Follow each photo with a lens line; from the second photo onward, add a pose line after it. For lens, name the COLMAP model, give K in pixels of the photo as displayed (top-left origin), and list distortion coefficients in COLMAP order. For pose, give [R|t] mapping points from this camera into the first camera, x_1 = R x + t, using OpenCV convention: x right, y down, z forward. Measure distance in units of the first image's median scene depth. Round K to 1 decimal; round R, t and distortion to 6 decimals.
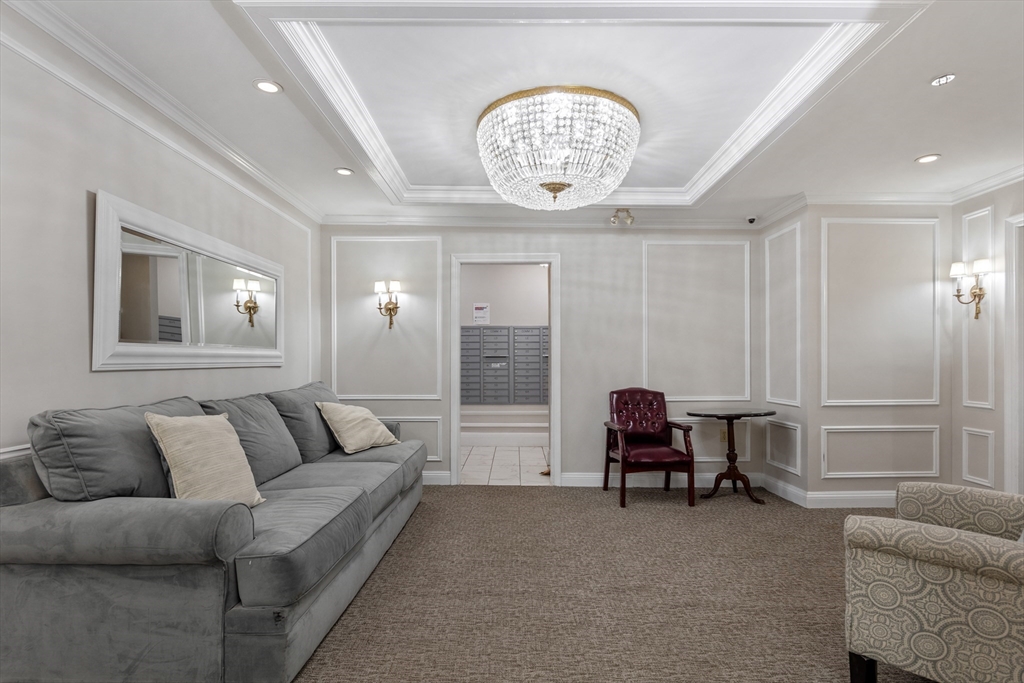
lens RADIAL K [[518.0, 0, 508.0], [0, 518.0, 364.2], [0, 0, 1]] dist [0.009790, -0.008947]
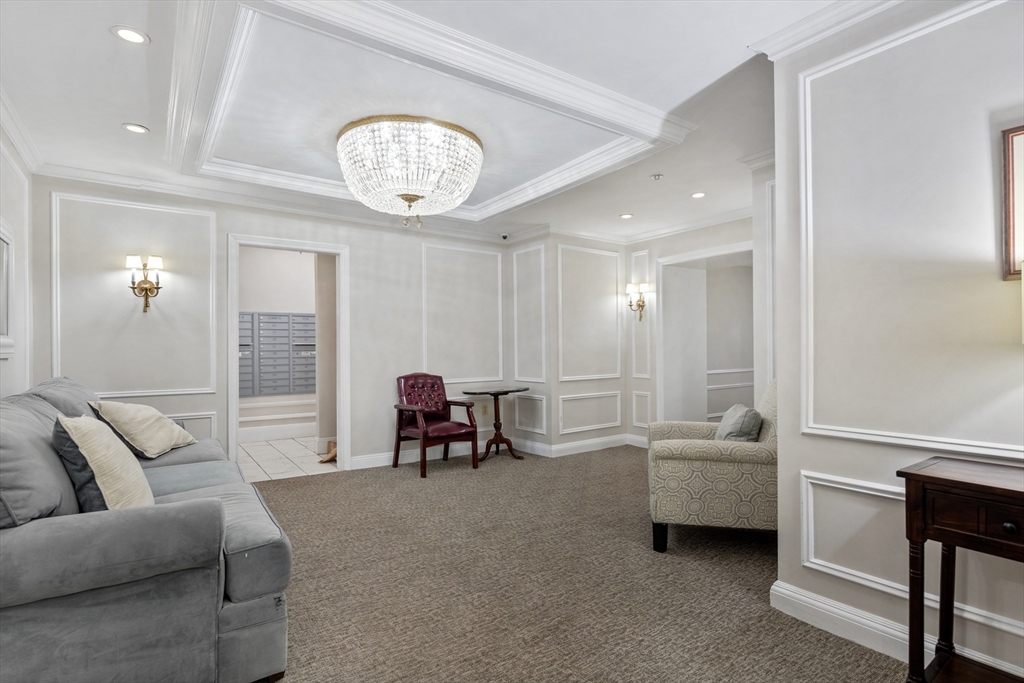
lens RADIAL K [[517.2, 0, 511.1], [0, 517.2, 348.3], [0, 0, 1]] dist [0.000199, -0.001272]
pose [[0.820464, -0.003623, 0.571687, -0.267896], [0.007417, 0.999963, -0.004307, -0.001834], [-0.571651, 0.007774, 0.820460, -0.041803]]
